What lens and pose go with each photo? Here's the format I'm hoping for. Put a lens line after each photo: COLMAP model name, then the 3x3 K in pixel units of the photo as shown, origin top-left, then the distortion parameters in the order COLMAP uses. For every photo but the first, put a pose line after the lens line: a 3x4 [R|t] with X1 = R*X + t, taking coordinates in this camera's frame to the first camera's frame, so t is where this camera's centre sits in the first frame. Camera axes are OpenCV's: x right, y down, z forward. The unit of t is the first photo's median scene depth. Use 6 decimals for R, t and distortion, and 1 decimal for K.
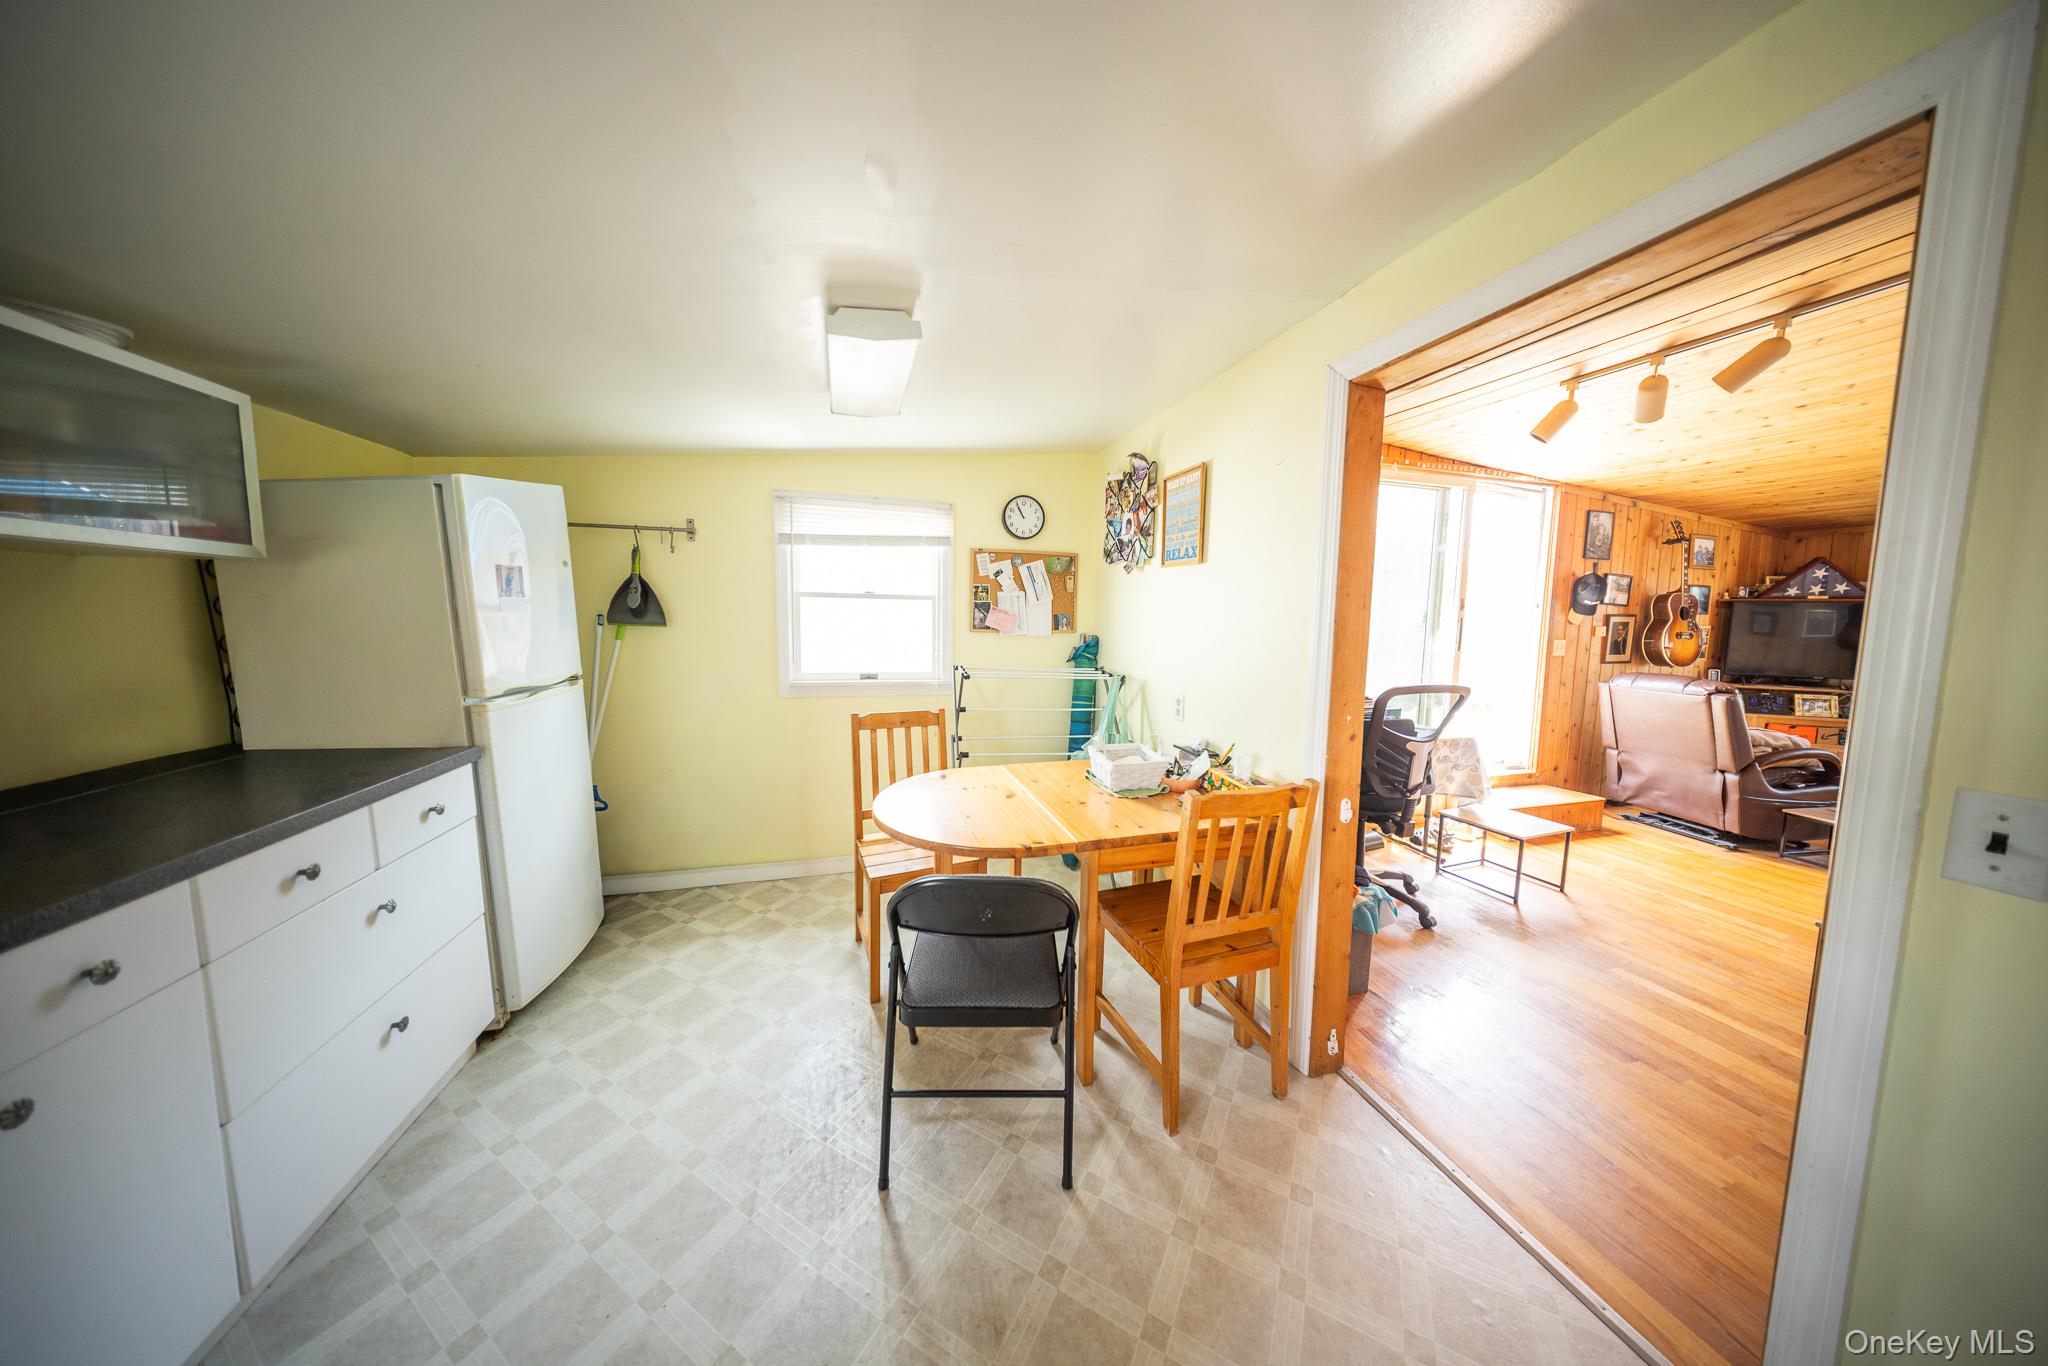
lens RADIAL K [[597.2, 0, 1031.3], [0, 597.2, 677.0], [0, 0, 1]] dist [0.000980, -0.000033]
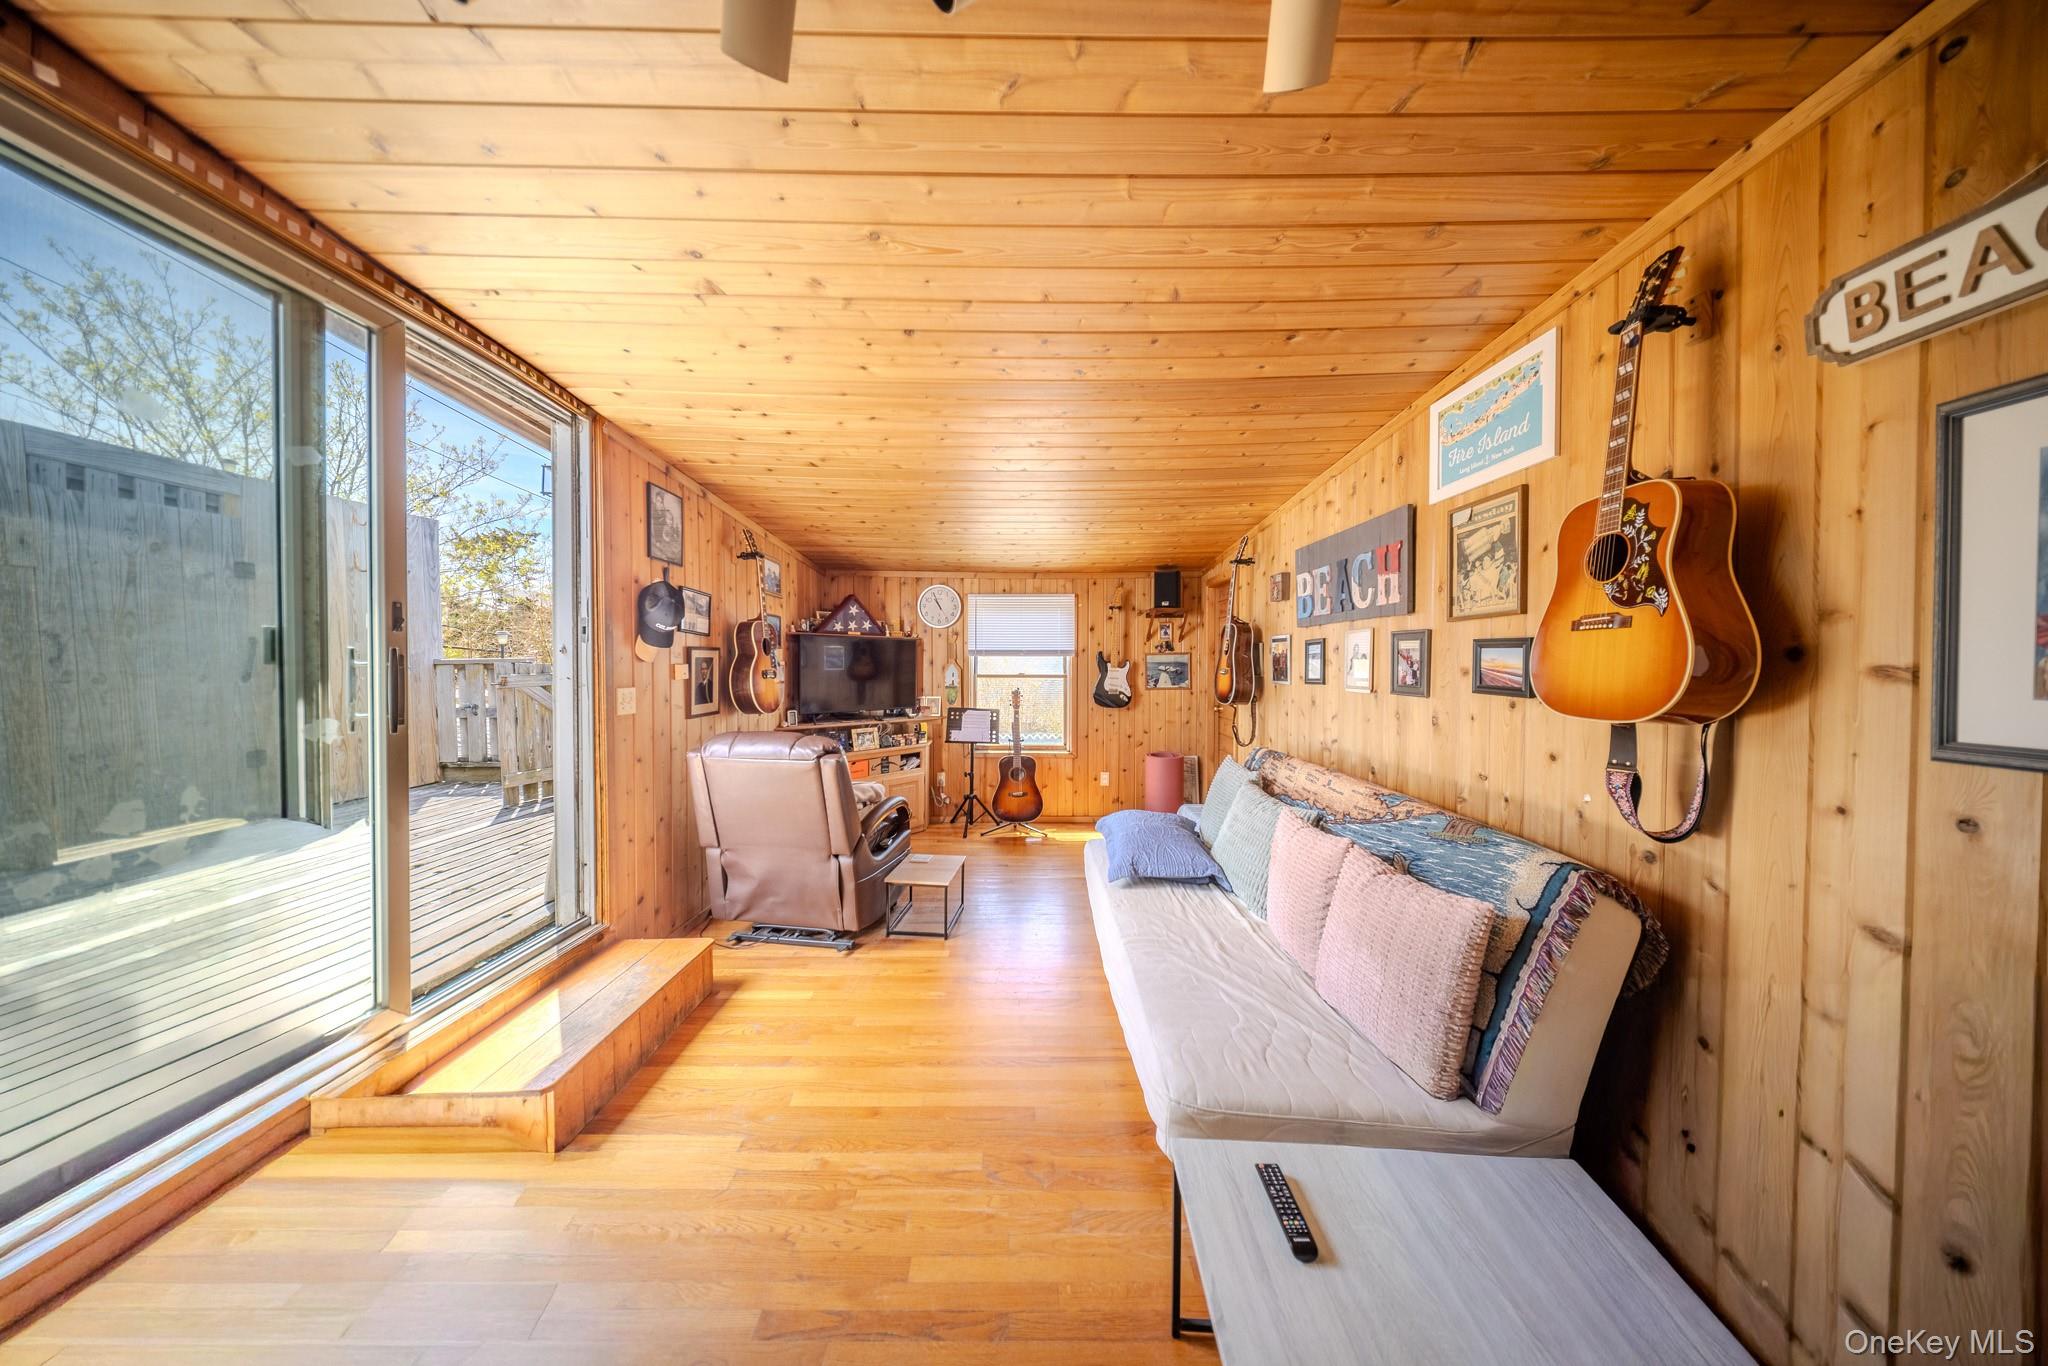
lens RADIAL K [[597.2, 0, 1027.1], [0, 597.2, 669.1], [0, 0, 1]] dist [0.000980, -0.000033]
pose [[0.278274, -0.021845, 0.960253, 0.419796], [0.096284, 0.995340, -0.005259, -0.038722], [-0.955664, 0.093920, 0.279081, 0.445351]]
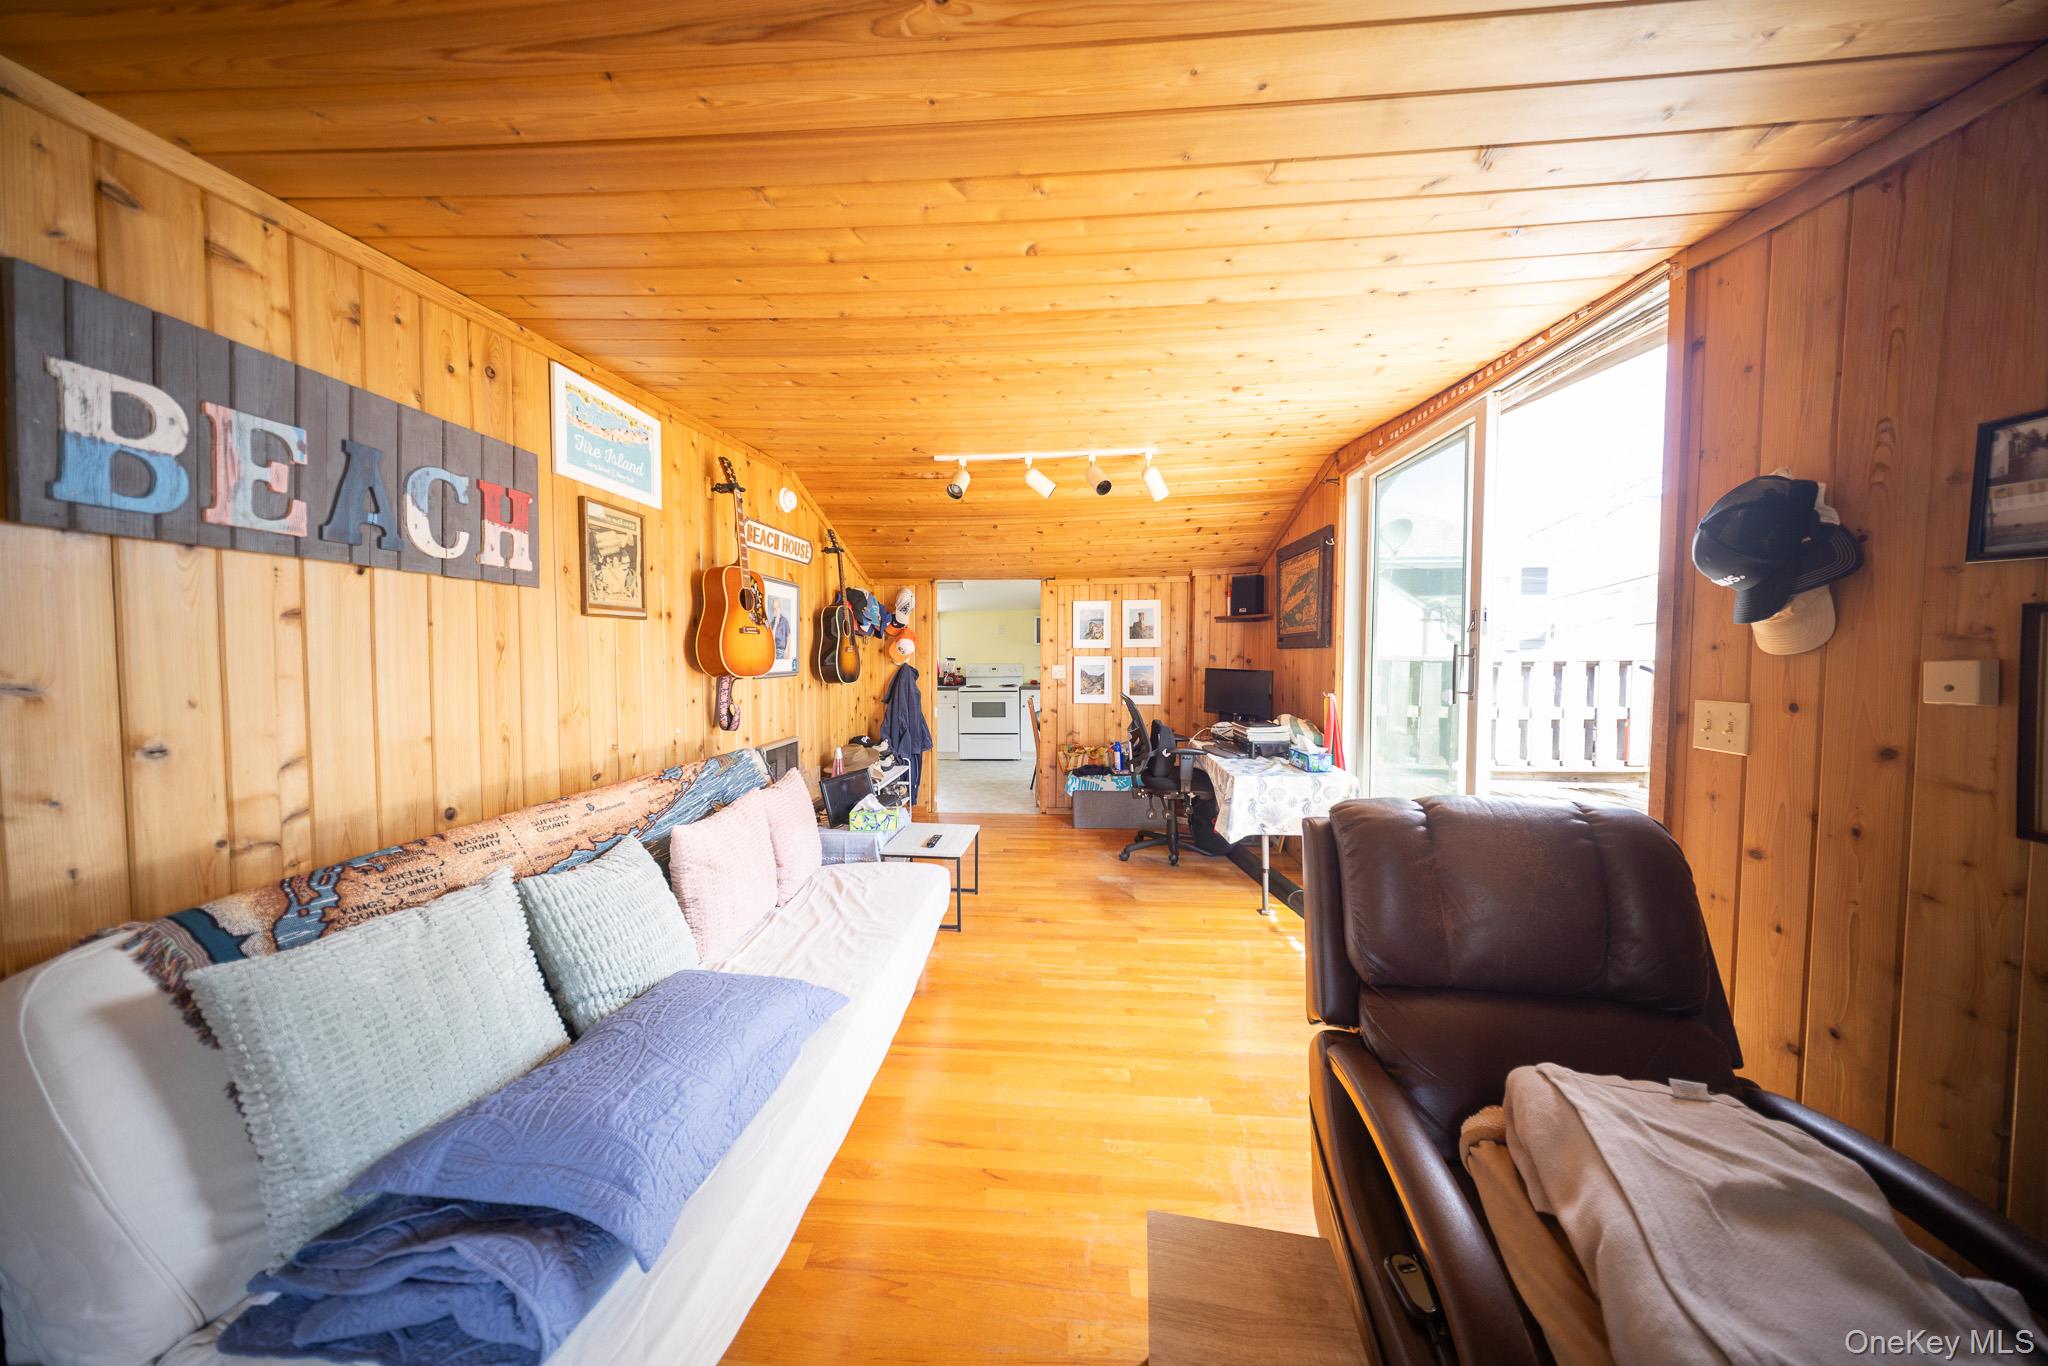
lens RADIAL K [[597.2, 0, 1026.5], [0, 597.2, 677.5], [0, 0, 1]] dist [0.000980, -0.000033]
pose [[-0.350550, 0.023184, -0.936257, 1.553617], [-0.102284, 0.992766, 0.062880, -0.061818], [0.930942, 0.117807, -0.345642, 0.845133]]
